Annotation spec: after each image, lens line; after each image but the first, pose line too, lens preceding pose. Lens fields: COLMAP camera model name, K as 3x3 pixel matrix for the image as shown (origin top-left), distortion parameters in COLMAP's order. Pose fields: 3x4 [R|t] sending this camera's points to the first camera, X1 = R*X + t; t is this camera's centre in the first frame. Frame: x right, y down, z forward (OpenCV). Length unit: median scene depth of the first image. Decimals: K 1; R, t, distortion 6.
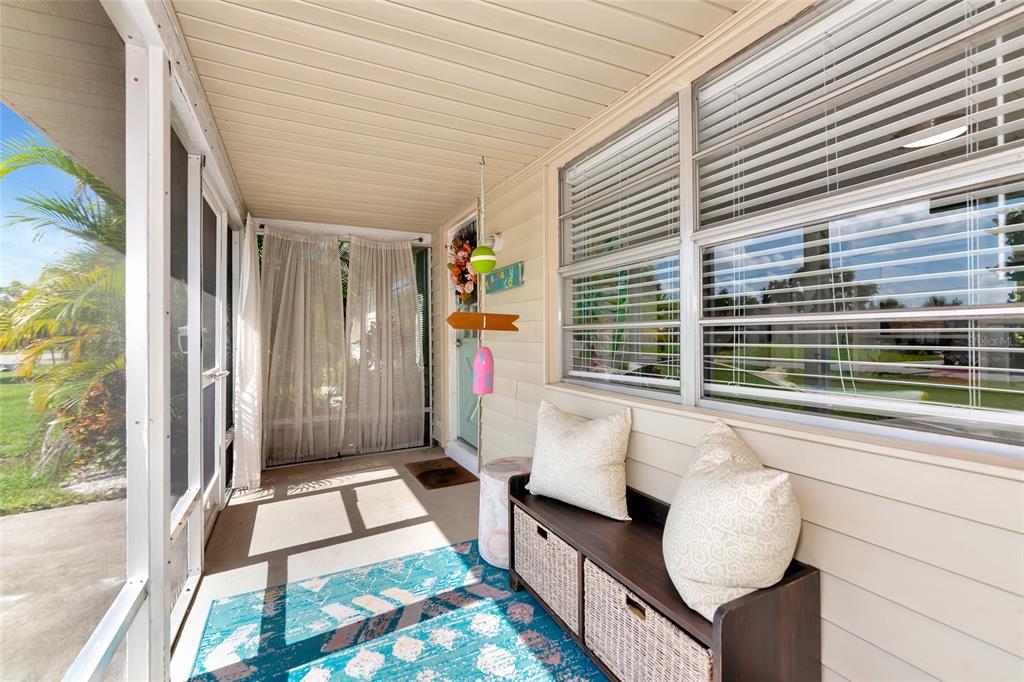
lens RADIAL K [[448.0, 0, 514.8], [0, 448.0, 343.0], [0, 0, 1]] dist [0.001827, -0.000152]
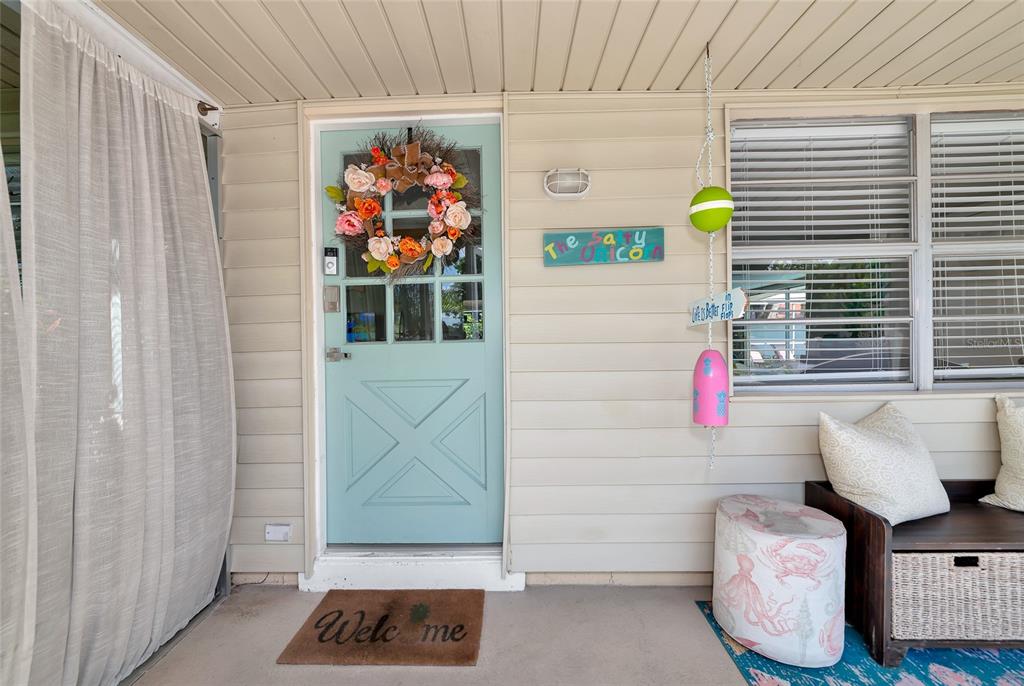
lens RADIAL K [[415.2, 0, 516.7], [0, 415.2, 347.9], [0, 0, 1]] dist [-0.018043, 0.003310]
pose [[0.470858, -0.019512, 0.881993, -1.010794], [0.028100, 0.999580, 0.007112, -0.007847], [-0.881761, 0.021436, 0.471209, 1.385999]]
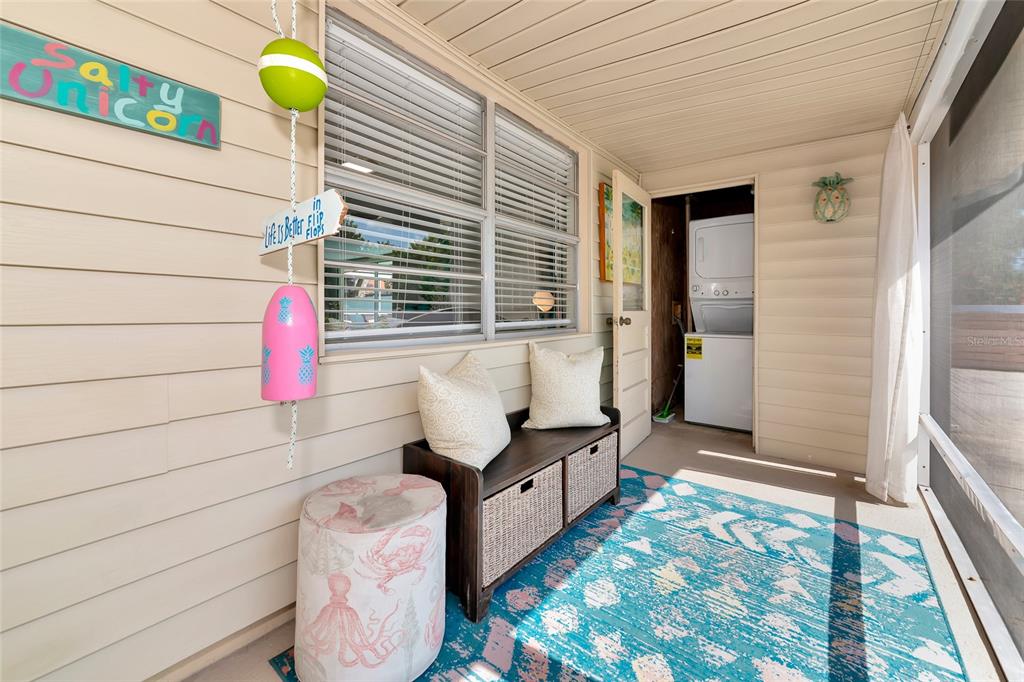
lens RADIAL K [[399.5, 0, 513.1], [0, 399.5, 312.9], [0, 0, 1]] dist [-0.004064, -0.000632]
pose [[-0.412651, -0.001993, 0.910887, -0.706365], [0.009885, 0.999929, 0.006666, 0.048401], [-0.910836, 0.011754, -0.412602, 1.383646]]
